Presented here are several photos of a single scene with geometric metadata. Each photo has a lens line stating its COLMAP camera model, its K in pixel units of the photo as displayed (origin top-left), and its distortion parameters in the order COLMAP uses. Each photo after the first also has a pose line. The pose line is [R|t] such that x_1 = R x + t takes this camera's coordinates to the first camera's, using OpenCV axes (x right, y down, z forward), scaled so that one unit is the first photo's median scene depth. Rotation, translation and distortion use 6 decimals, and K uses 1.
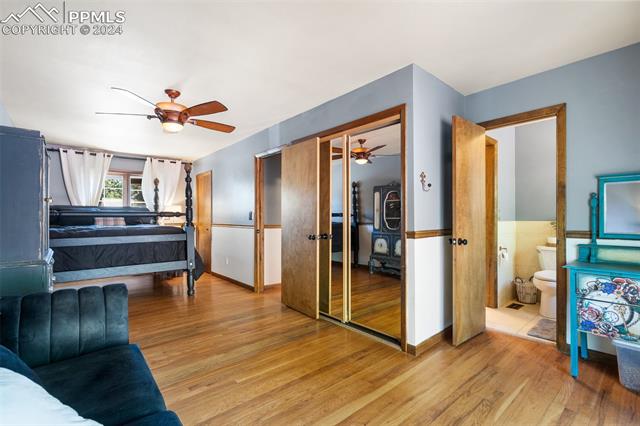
lens RADIAL K [[292.3, 0, 317.1], [0, 292.3, 215.2], [0, 0, 1]] dist [-0.007180, 0.002250]
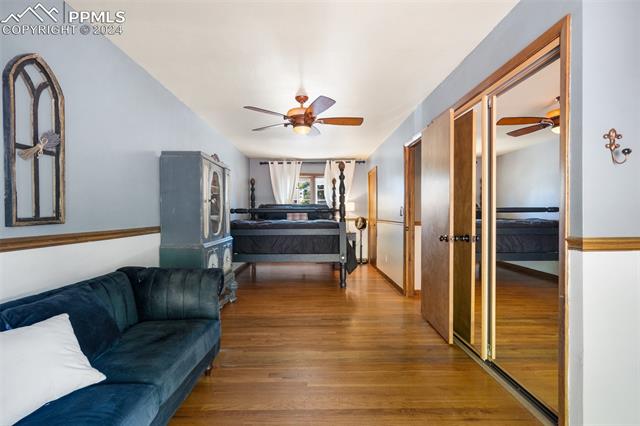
lens RADIAL K [[292.3, 0, 317.9], [0, 292.3, 214.7], [0, 0, 1]] dist [-0.007180, 0.002250]
pose [[0.764698, 0.002523, -0.644384, 0.227509], [0.006287, 0.999916, 0.011376, 0.000875], [0.644358, -0.012750, 0.764618, 0.183845]]
